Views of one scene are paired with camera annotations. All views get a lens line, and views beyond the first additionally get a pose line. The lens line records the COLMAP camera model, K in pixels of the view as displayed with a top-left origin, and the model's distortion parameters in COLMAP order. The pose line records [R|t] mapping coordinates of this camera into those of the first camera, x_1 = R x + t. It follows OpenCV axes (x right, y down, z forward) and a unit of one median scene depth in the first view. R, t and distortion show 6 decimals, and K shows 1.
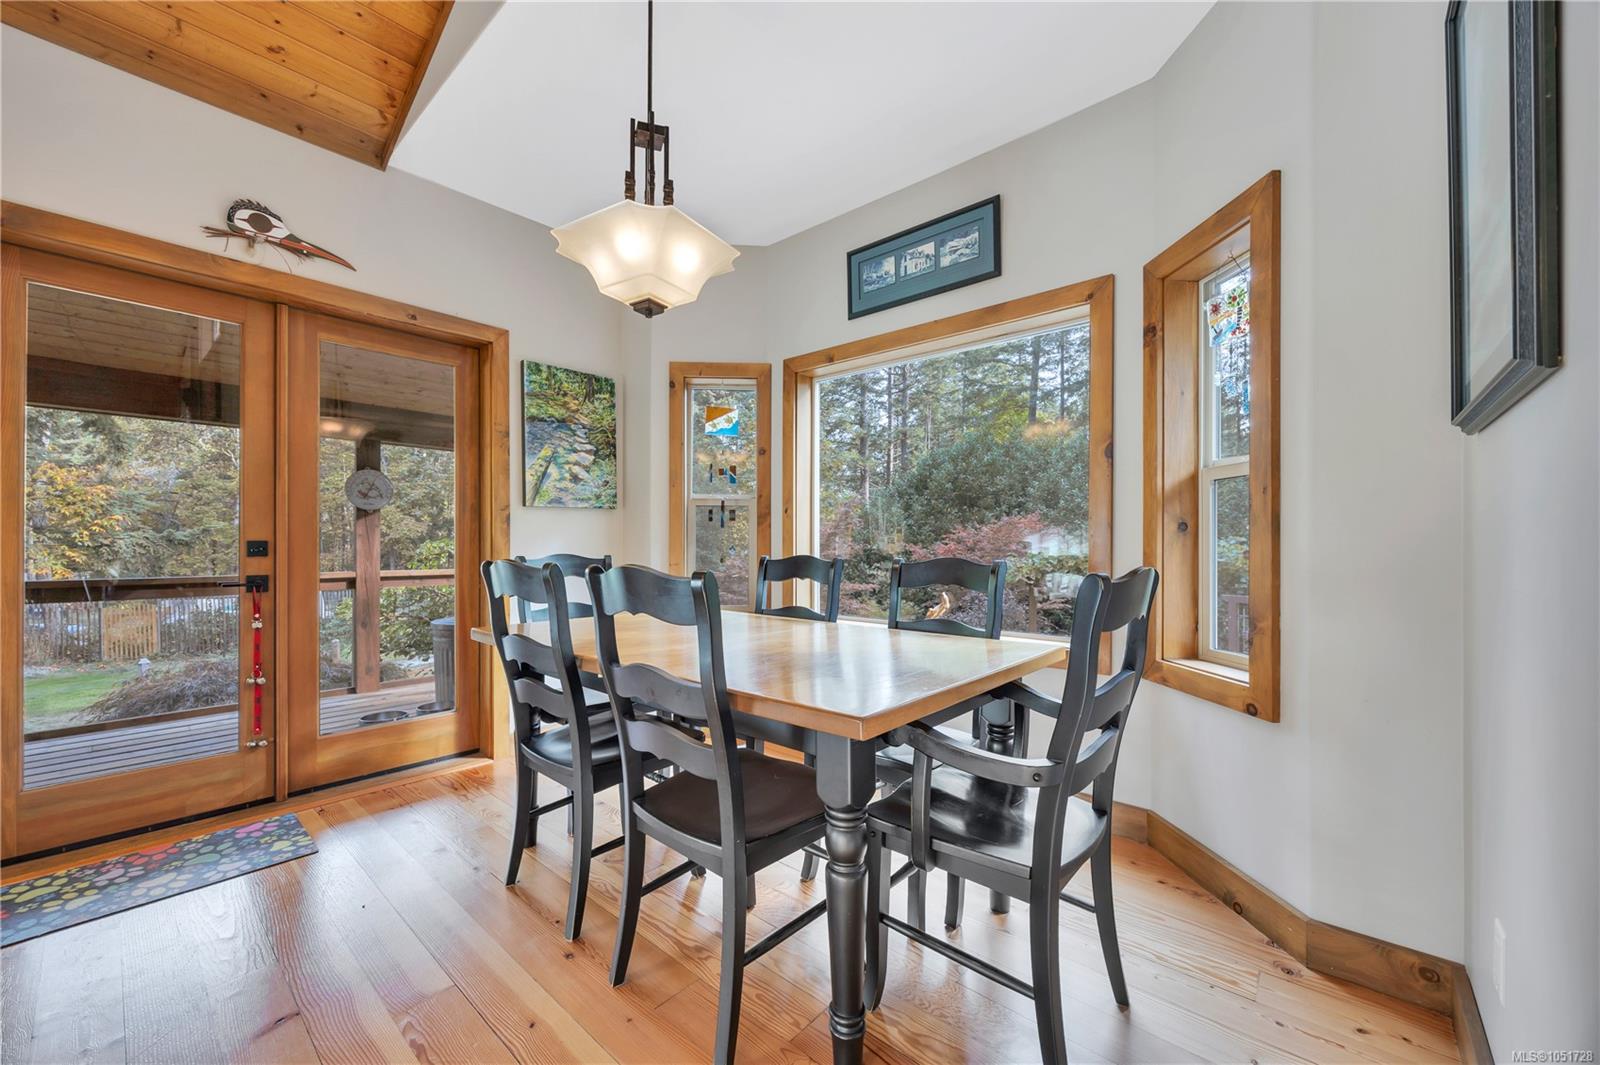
lens RADIAL K [[616.7, 0, 799.3], [0, 616.7, 527.9], [0, 0, 1]] dist [-0.001693, -0.000467]
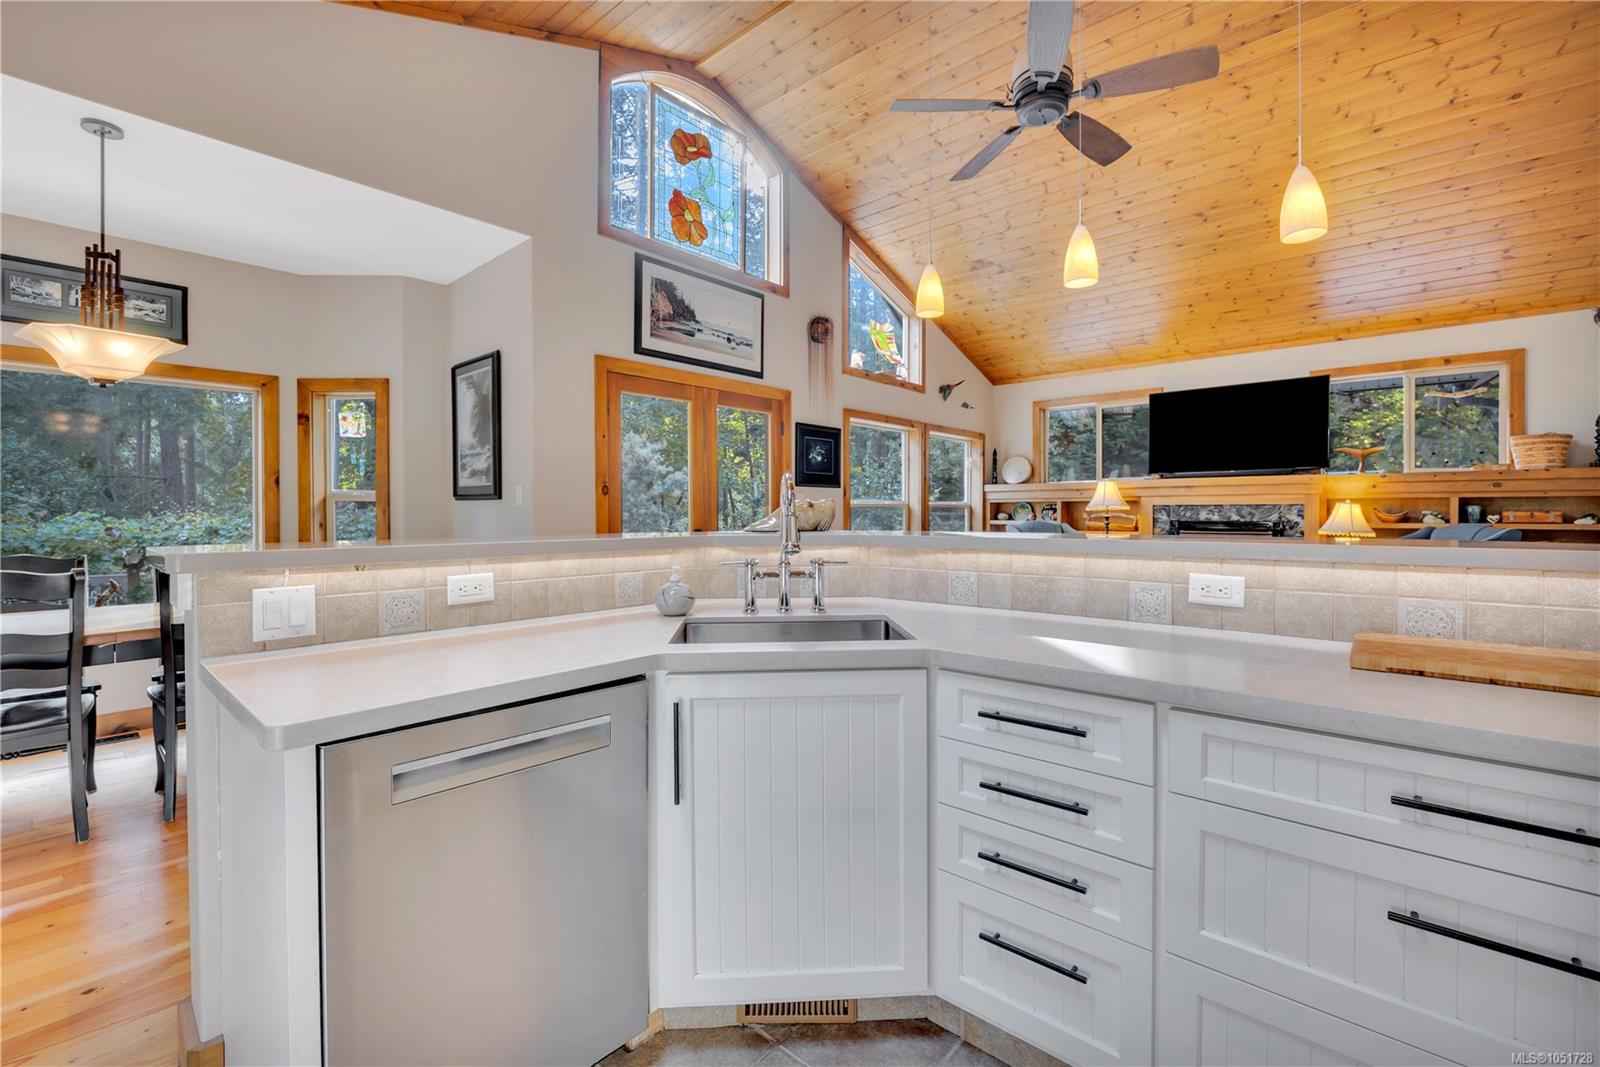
lens RADIAL K [[676.3, 0, 800.6], [0, 676.3, 525.0], [0, 0, 1]] dist [-0.014191, 0.000334]
pose [[0.010226, -0.020443, 0.999739, -0.990563], [-0.025087, 0.999471, 0.020695, -0.057035], [-0.999633, -0.025292, 0.009708, -0.348747]]
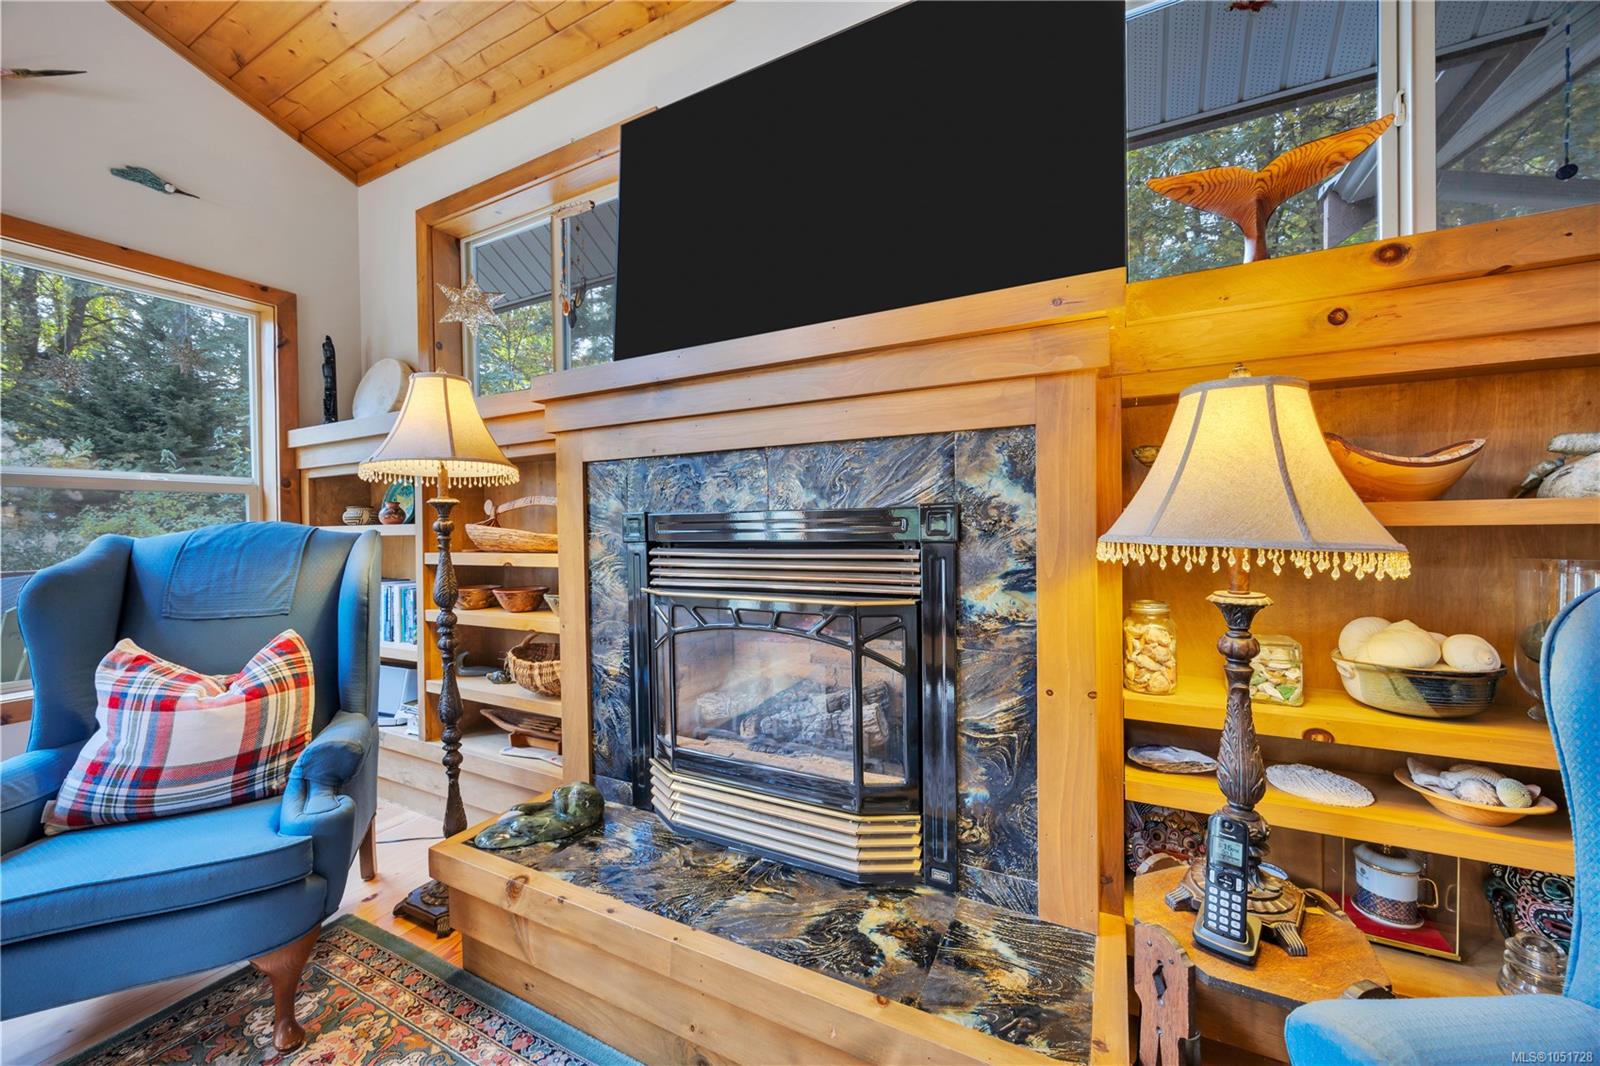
lens RADIAL K [[616.7, 0, 811.8], [0, 616.7, 534.4], [0, 0, 1]] dist [-0.001693, -0.000467]
pose [[-0.233985, -0.011804, 0.972168, 0.570090], [-0.014305, 0.999860, 0.008697, -0.045757], [-0.972135, -0.011872, -0.234121, -1.519979]]
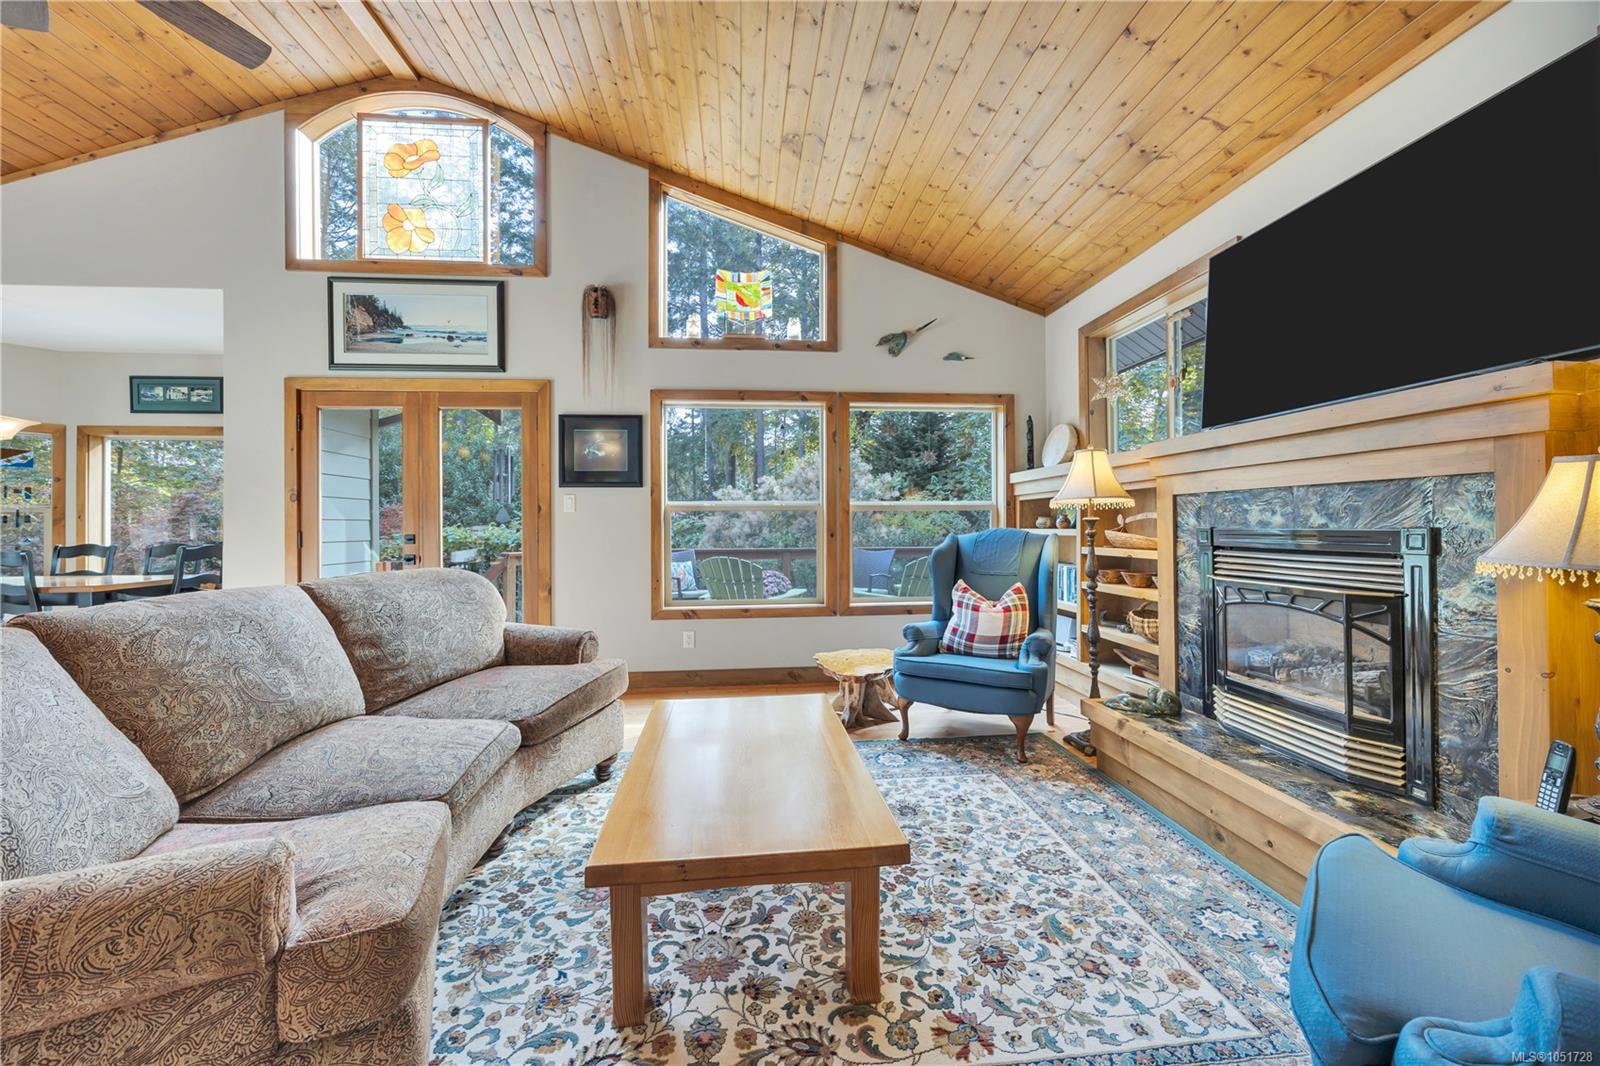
lens RADIAL K [[616.7, 0, 795.4], [0, 616.7, 519.2], [0, 0, 1]] dist [-0.001693, -0.000467]
pose [[0.691551, 0.001658, 0.722326, 0.126956], [-0.013165, 0.999860, 0.010308, -0.069995], [-0.722208, -0.016638, 0.691476, -1.674682]]
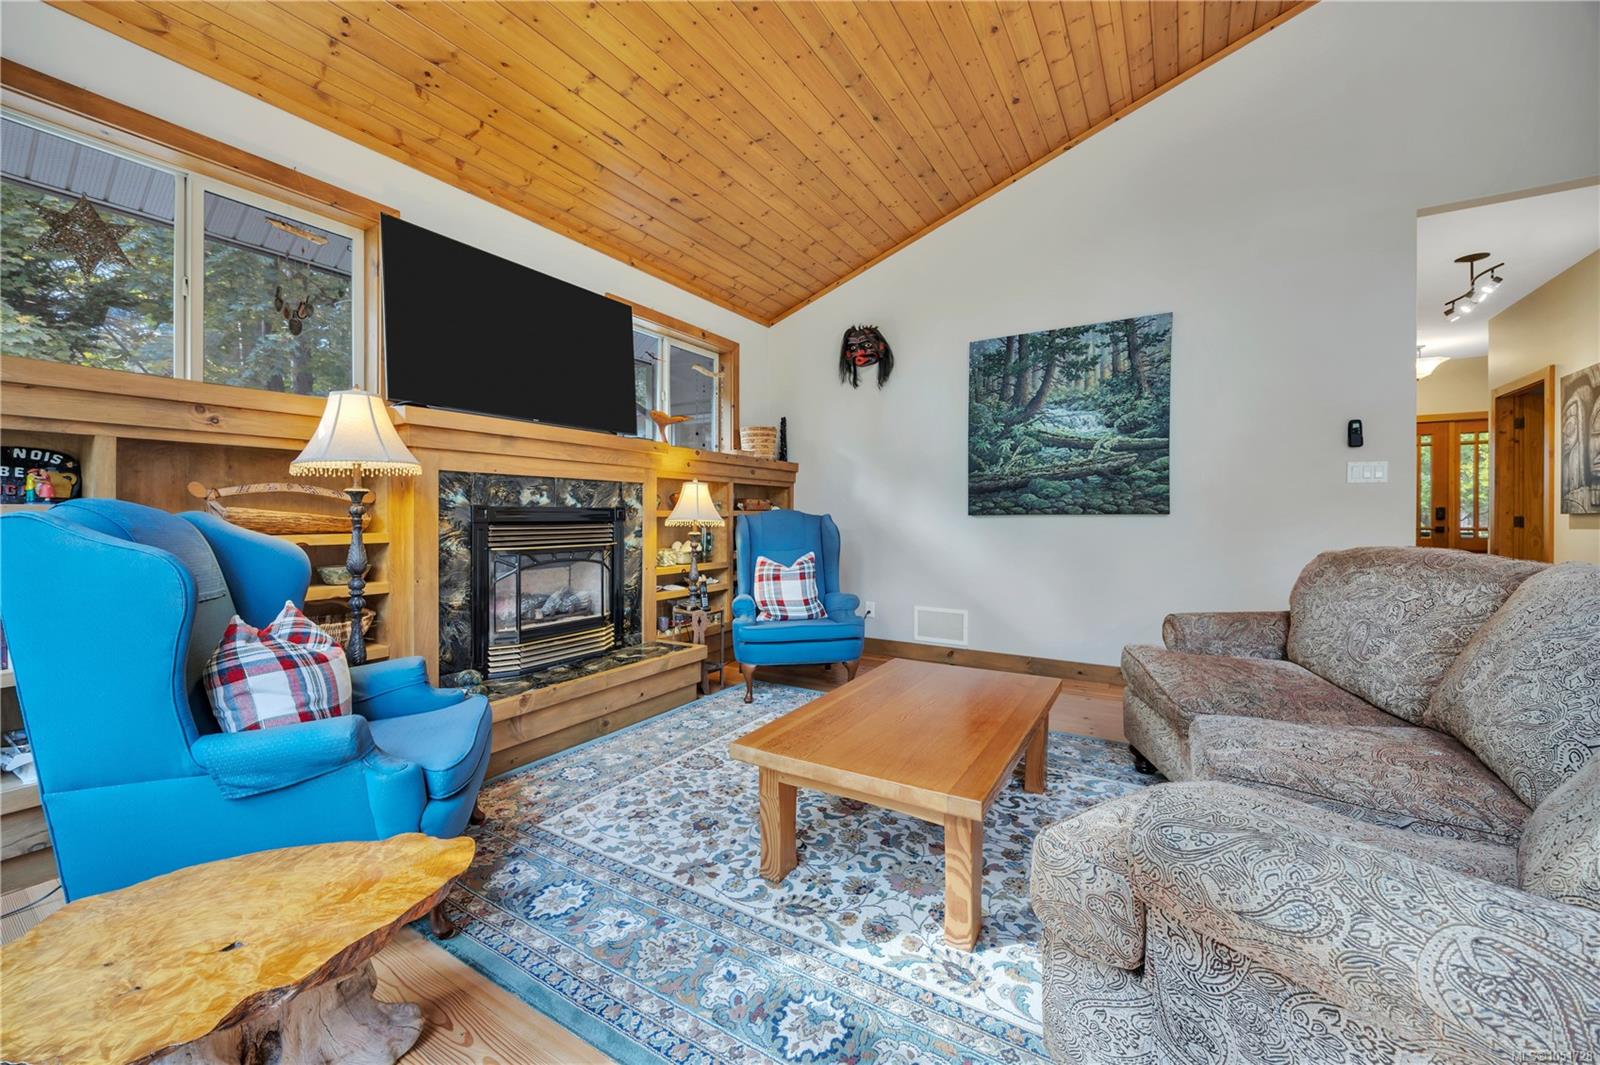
lens RADIAL K [[645.1, 0, 788.6], [0, 645.1, 526.7], [0, 0, 1]] dist [0.000334, -0.000008]
pose [[-0.986135, 0.002556, -0.165923, 0.837595], [0.004969, 0.999888, -0.014127, -0.010287], [0.165868, -0.014755, -0.986038, -0.484666]]
